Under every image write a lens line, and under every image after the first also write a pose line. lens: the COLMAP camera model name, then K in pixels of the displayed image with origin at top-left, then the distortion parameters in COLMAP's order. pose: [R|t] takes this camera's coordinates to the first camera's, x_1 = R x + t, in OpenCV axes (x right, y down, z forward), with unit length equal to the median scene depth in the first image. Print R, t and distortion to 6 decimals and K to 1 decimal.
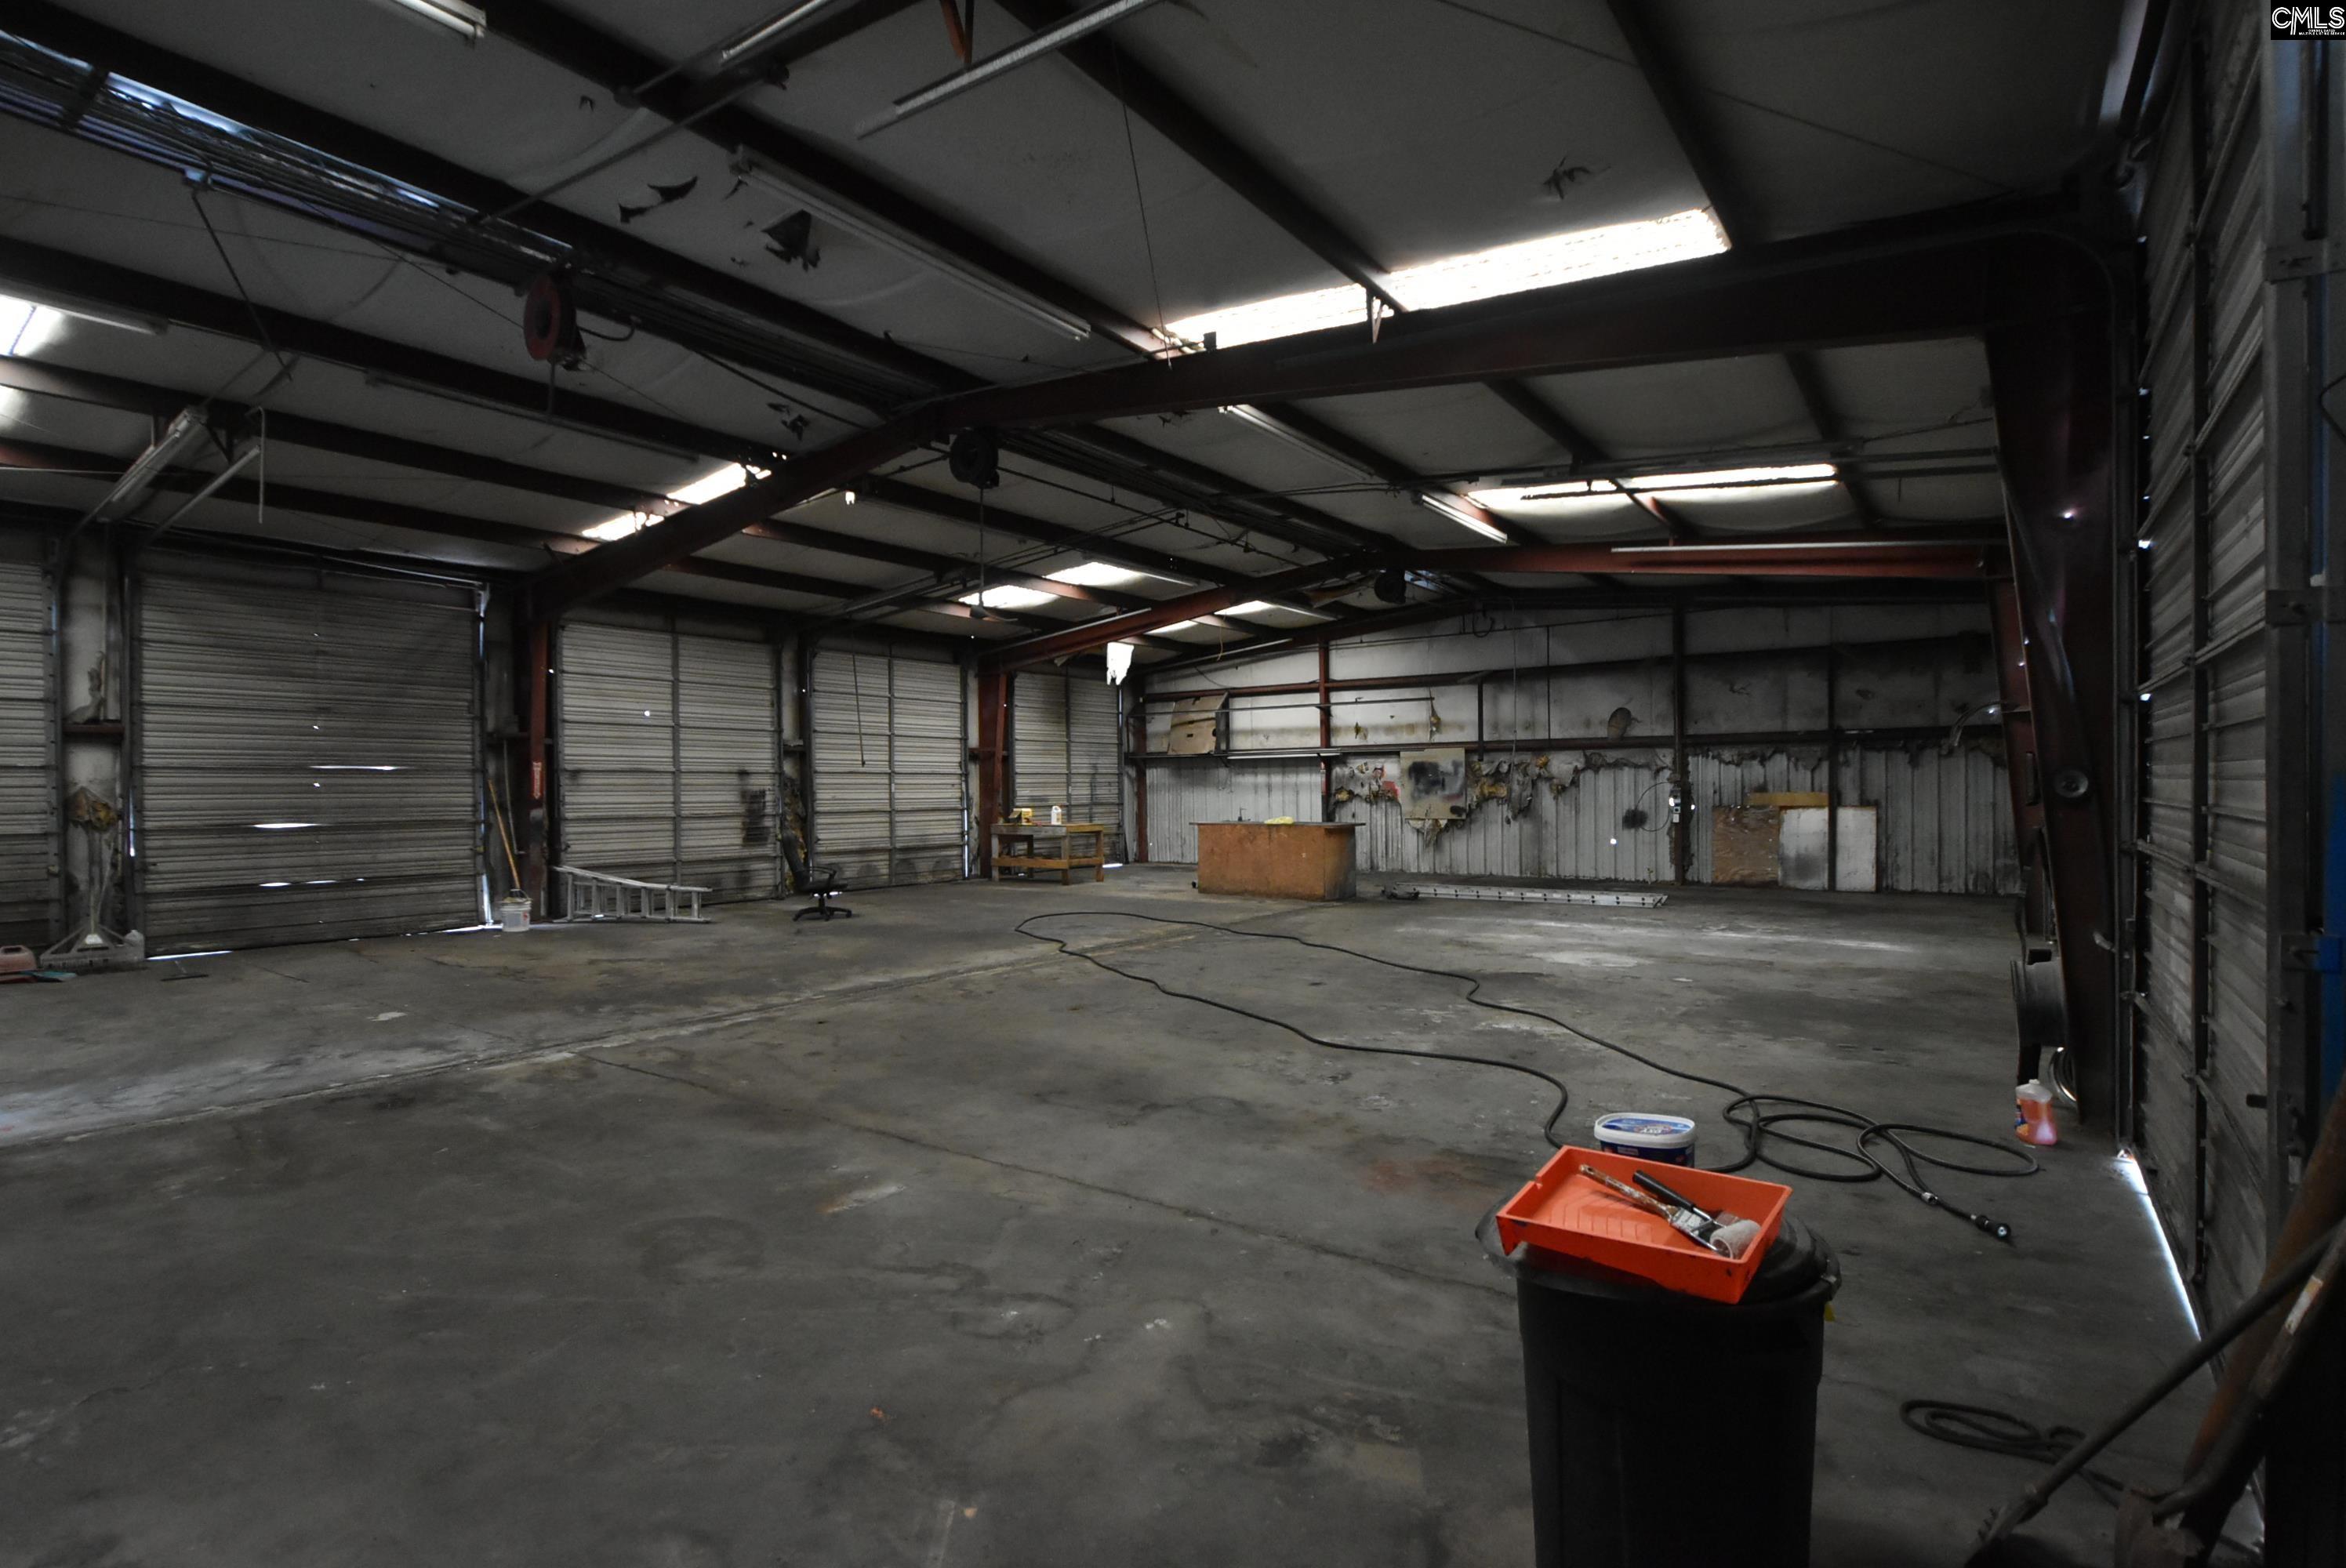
lens RADIAL K [[1121.7, 0, 1173.0], [0, 1121.7, 784.0], [0, 0, 1]] dist [0.002730, -0.009220]
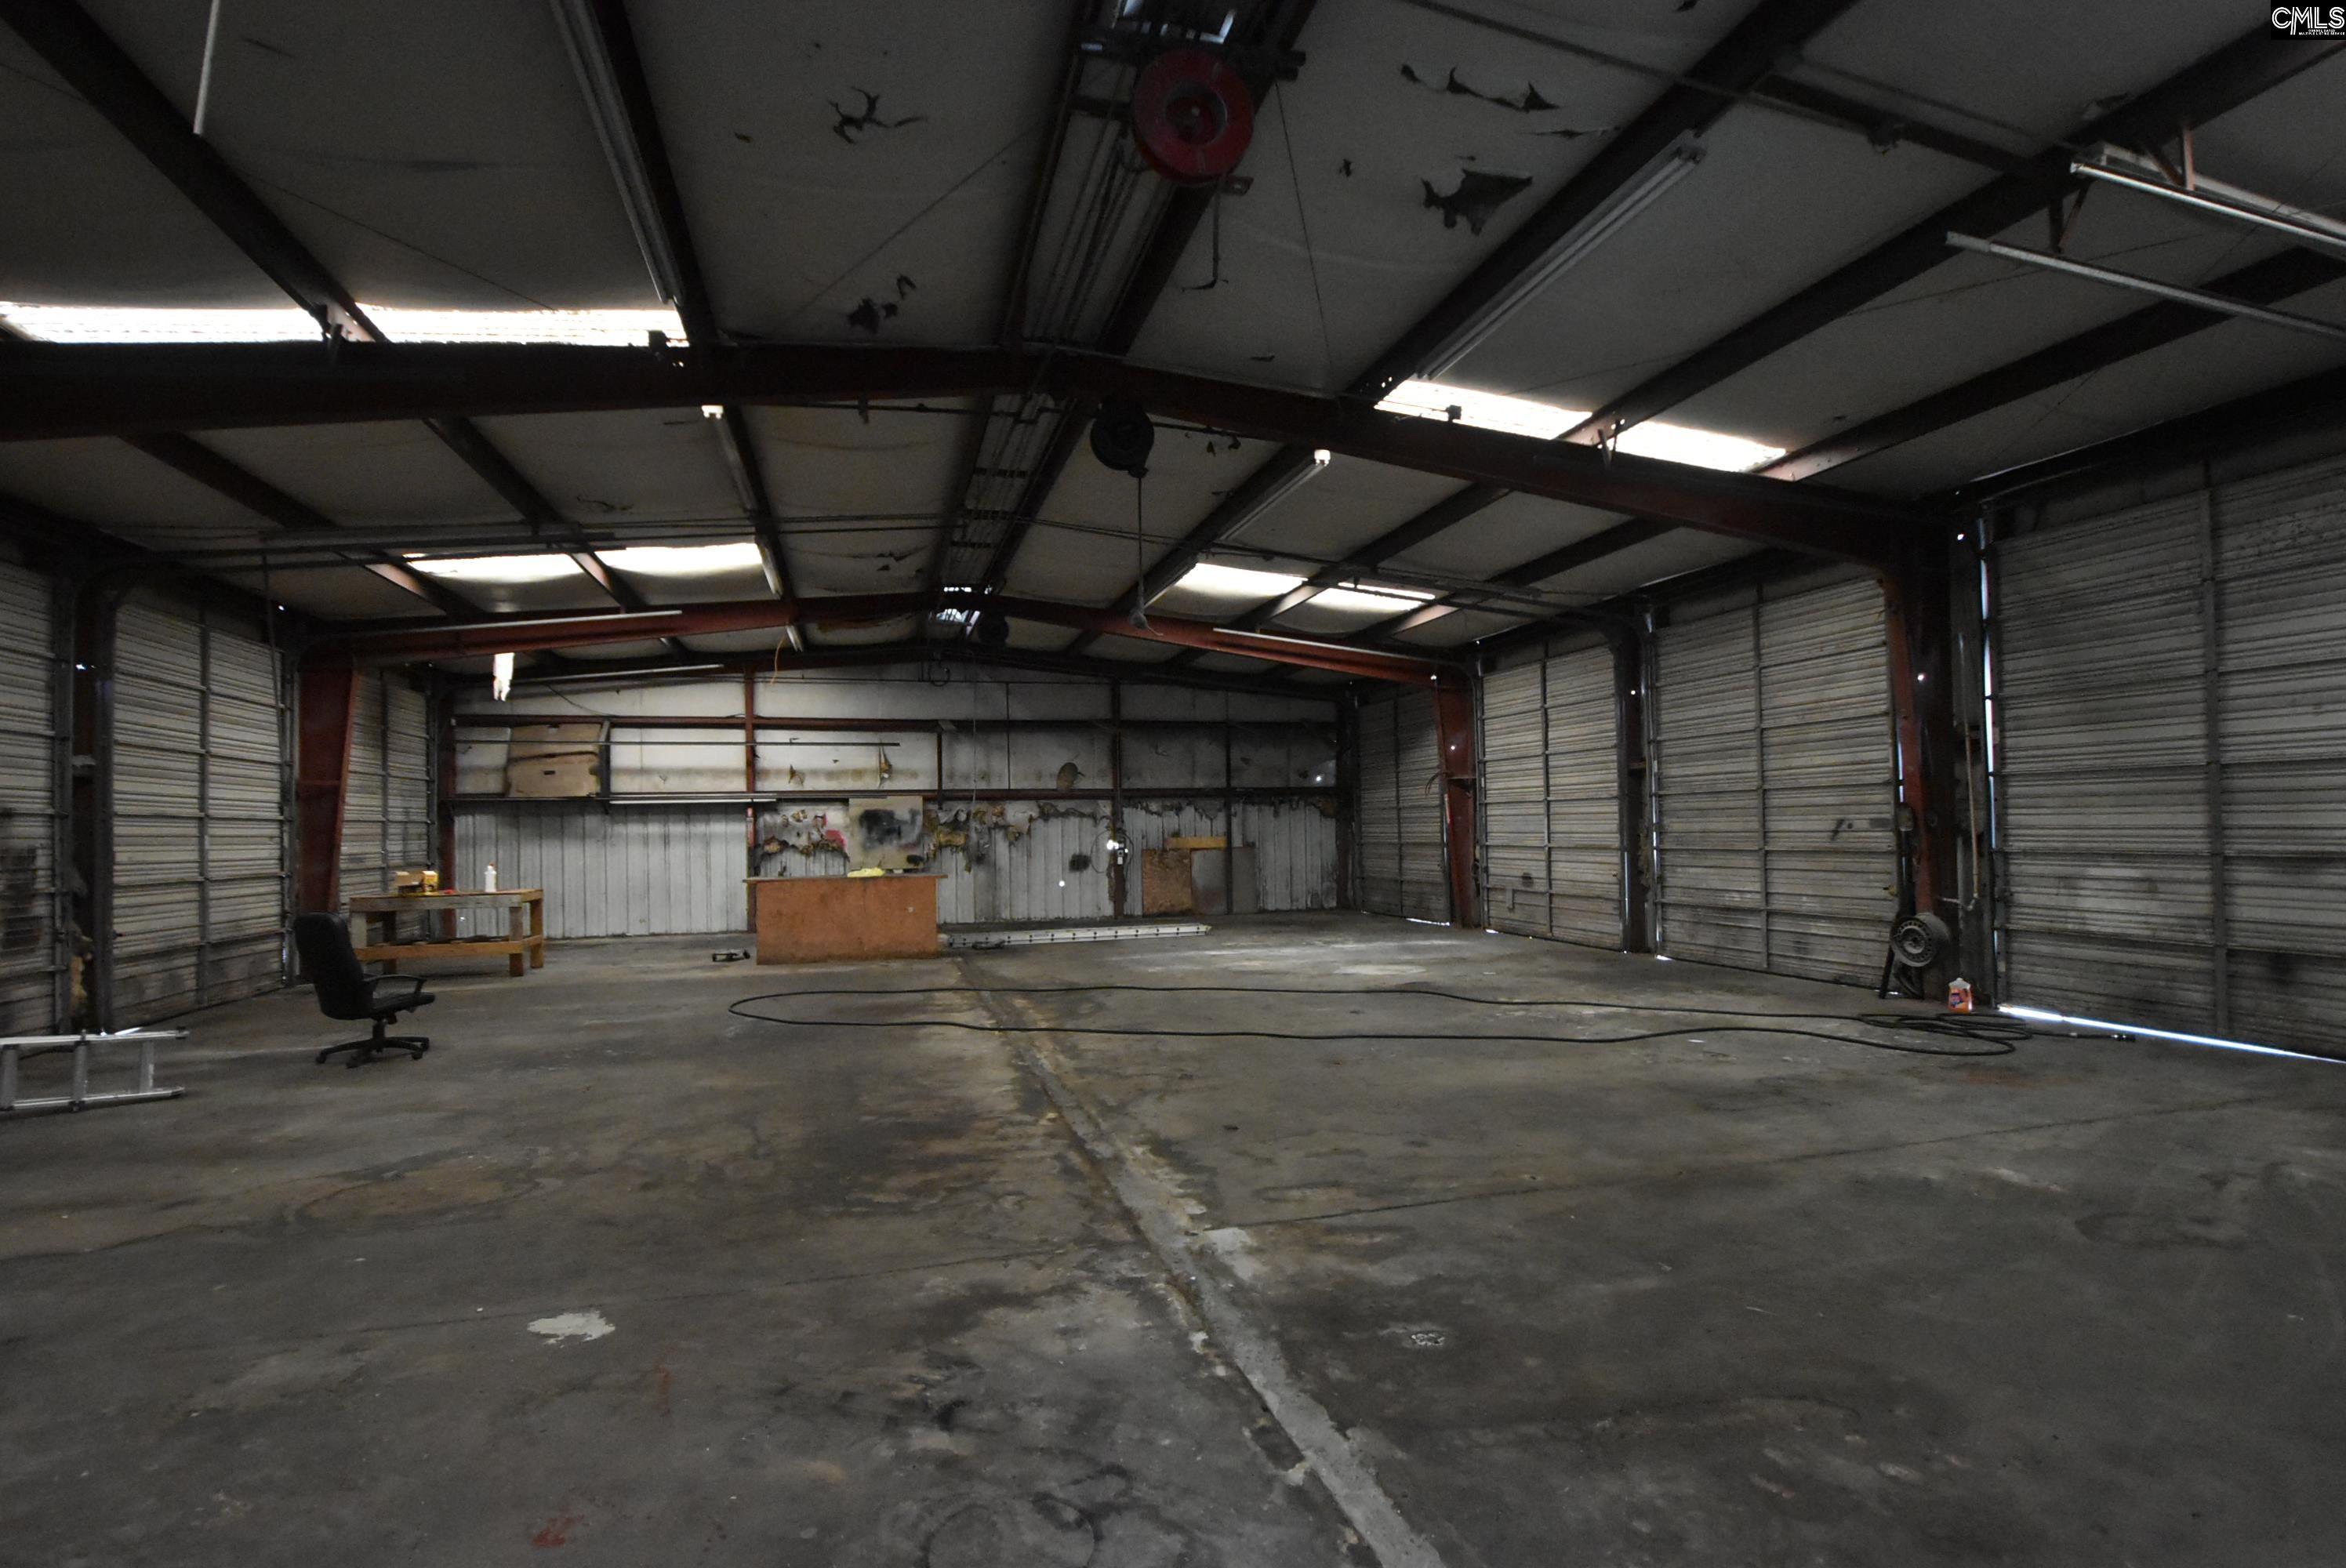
lens RADIAL K [[1121.7, 0, 1173.0], [0, 1121.7, 784.0], [0, 0, 1]] dist [0.002730, -0.009220]
pose [[0.620655, 0.029562, 0.783526, -0.392751], [0.009221, 0.998945, -0.044994, 0.003849], [-0.784029, 0.035151, 0.619728, 0.223037]]
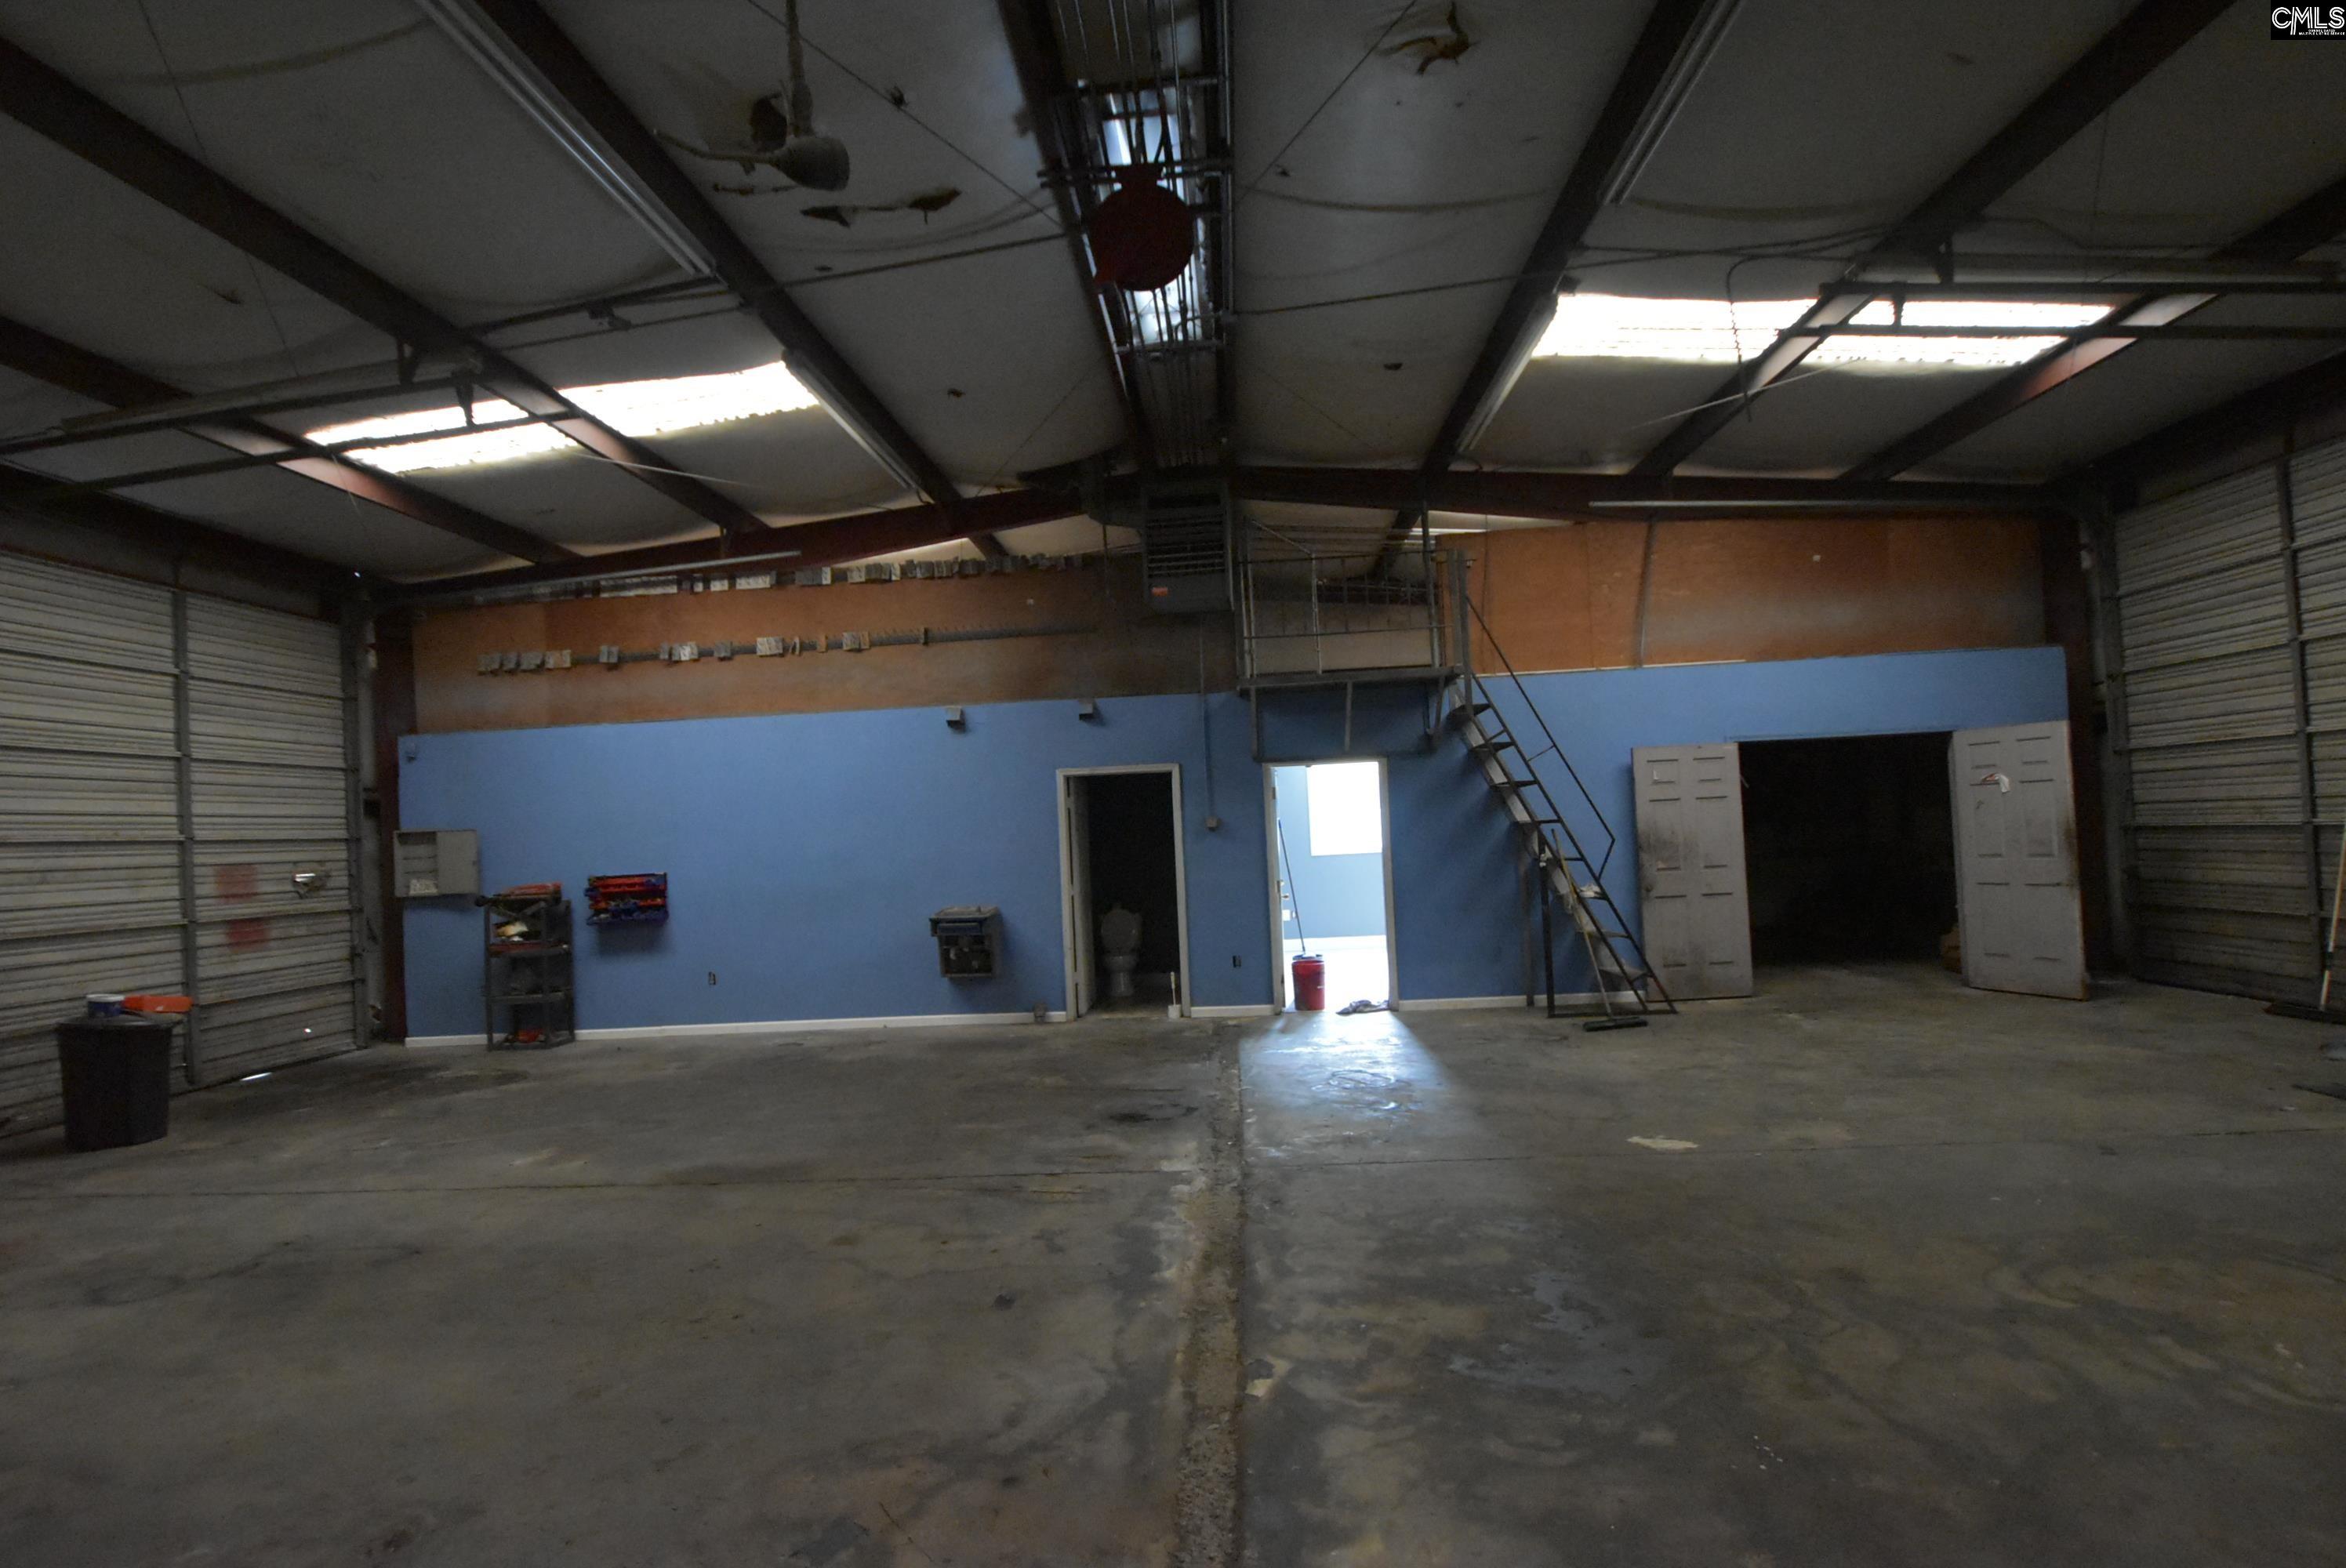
lens RADIAL K [[1121.7, 0, 1173.0], [0, 1121.7, 784.0], [0, 0, 1]] dist [0.002730, -0.009220]
pose [[-0.837643, 0.025696, -0.545614, -0.044524], [0.057642, 0.997474, -0.041517, 0.002946], [0.543168, -0.066227, -0.837008, 0.607782]]
